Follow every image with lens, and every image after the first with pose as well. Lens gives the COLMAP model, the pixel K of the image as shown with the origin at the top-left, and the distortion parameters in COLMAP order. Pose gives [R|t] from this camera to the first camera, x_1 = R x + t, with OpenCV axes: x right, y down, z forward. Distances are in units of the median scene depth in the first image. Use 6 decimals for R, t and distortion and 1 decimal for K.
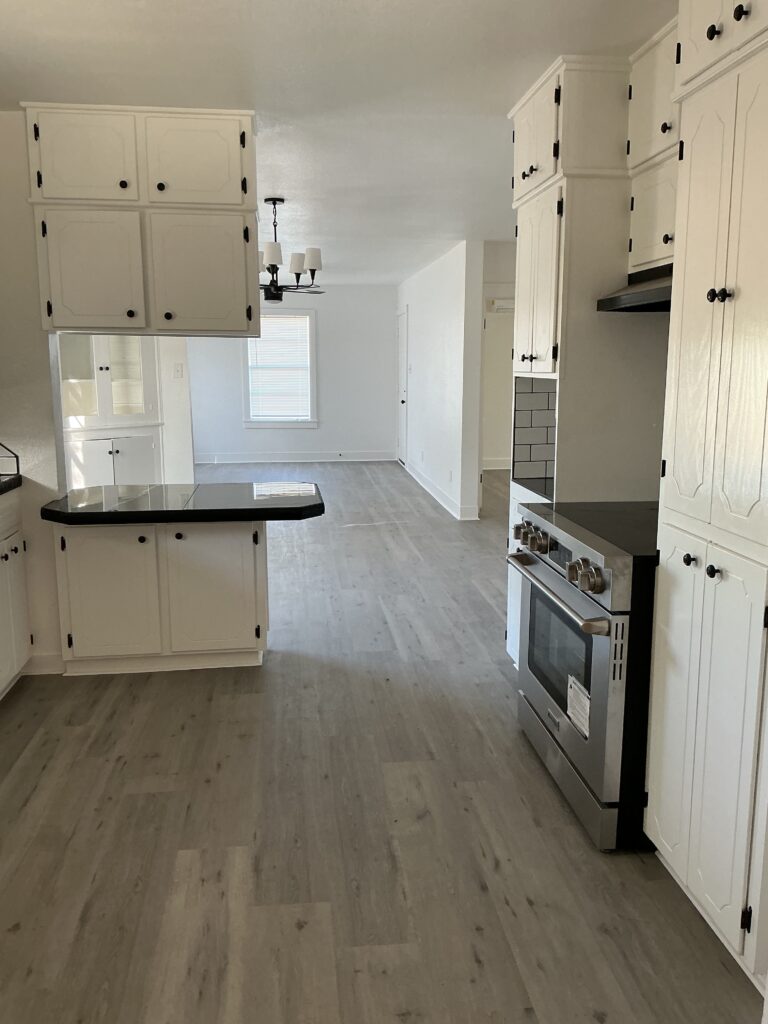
lens RADIAL K [[847.3, 0, 384.0], [0, 847.3, 512.0], [0, 0, 1]] dist [0.107131, -0.201476]
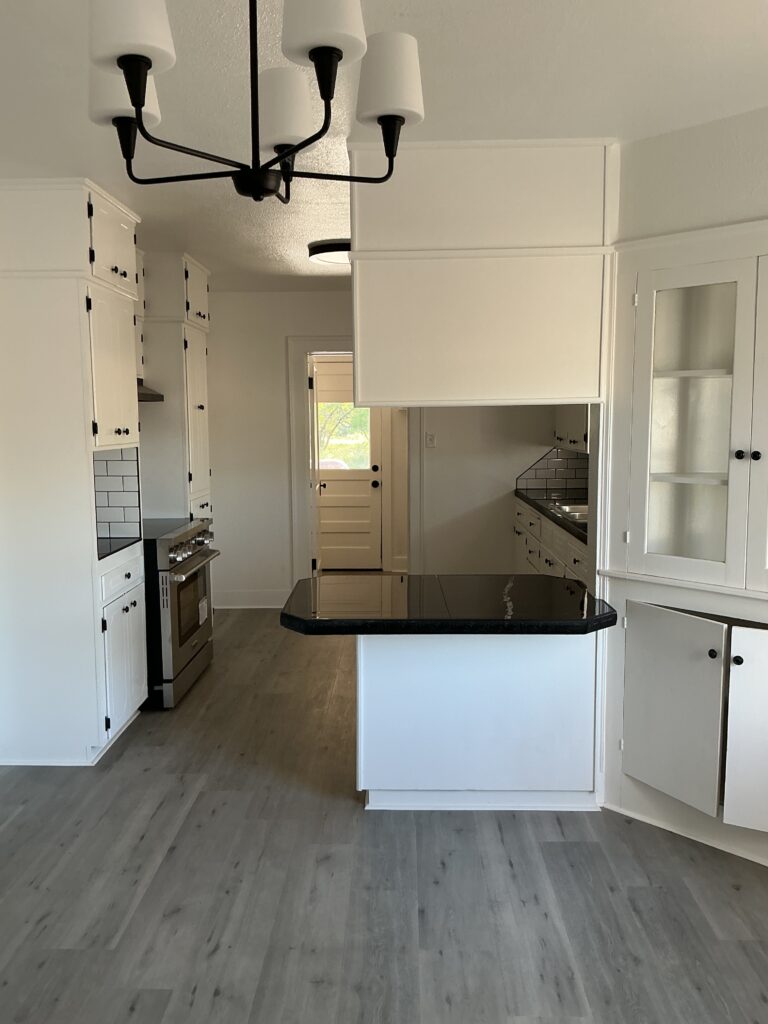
lens RADIAL K [[847.3, 0, 384.0], [0, 847.3, 512.0], [0, 0, 1]] dist [0.107131, -0.201476]
pose [[-0.991293, -0.006983, 0.131489, -0.246883], [0.030441, 0.959386, 0.280449, -0.295984], [-0.128107, 0.282009, -0.950820, 1.587154]]
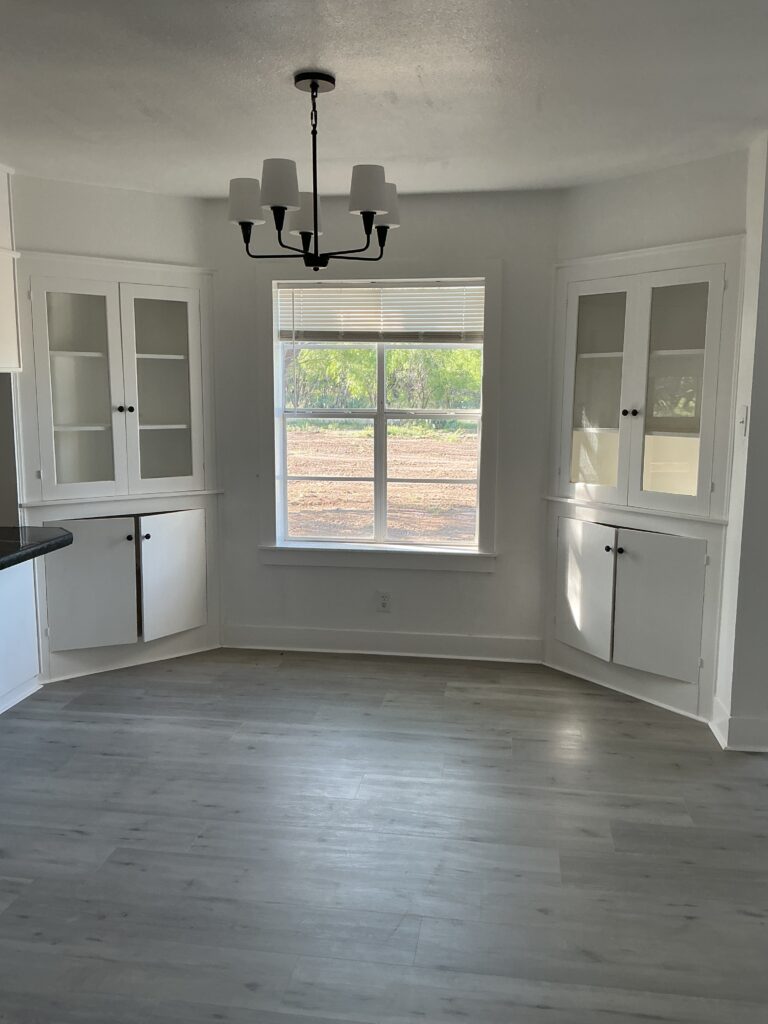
lens RADIAL K [[847.3, 0, 384.0], [0, 847.3, 512.0], [0, 0, 1]] dist [0.107131, -0.201476]
pose [[-0.255576, 0.144051, -0.955997, 0.450614], [-0.171908, 0.966308, 0.191563, -0.277534], [0.951383, 0.213302, -0.222202, 1.473737]]
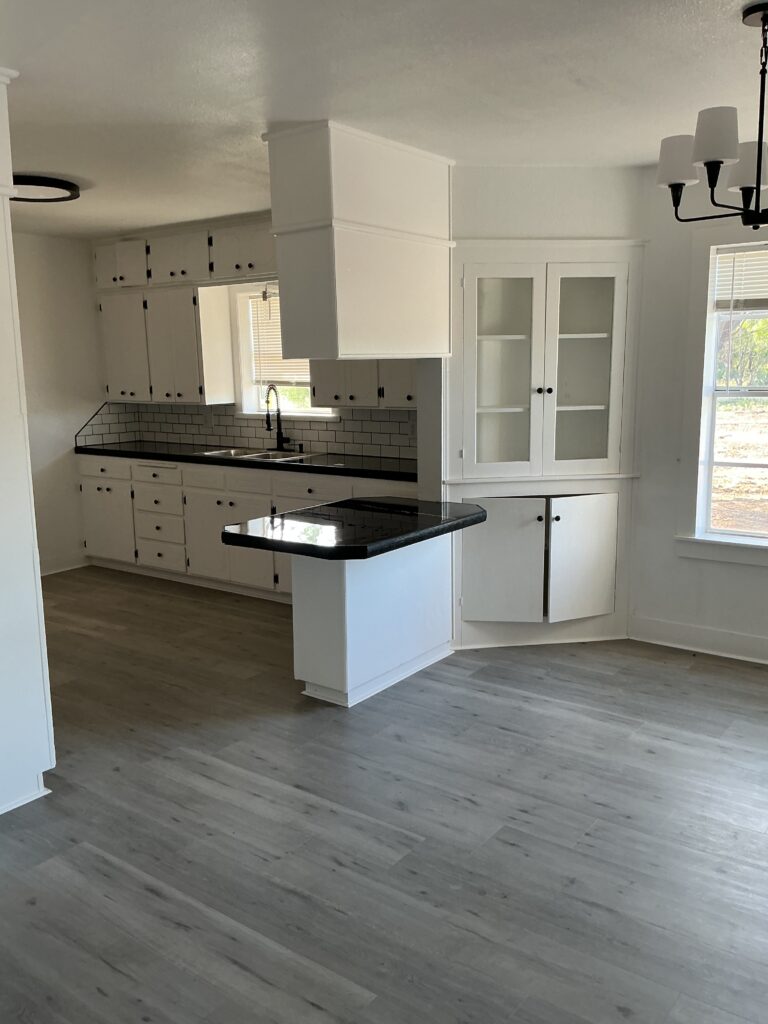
lens RADIAL K [[847.3, 0, 384.0], [0, 847.3, 512.0], [0, 0, 1]] dist [0.107131, -0.201476]
pose [[-0.682296, 0.136783, -0.718166, 0.420660], [-0.108435, 0.952541, 0.284441, -0.278246], [0.722990, 0.271947, -0.635083, 1.476323]]
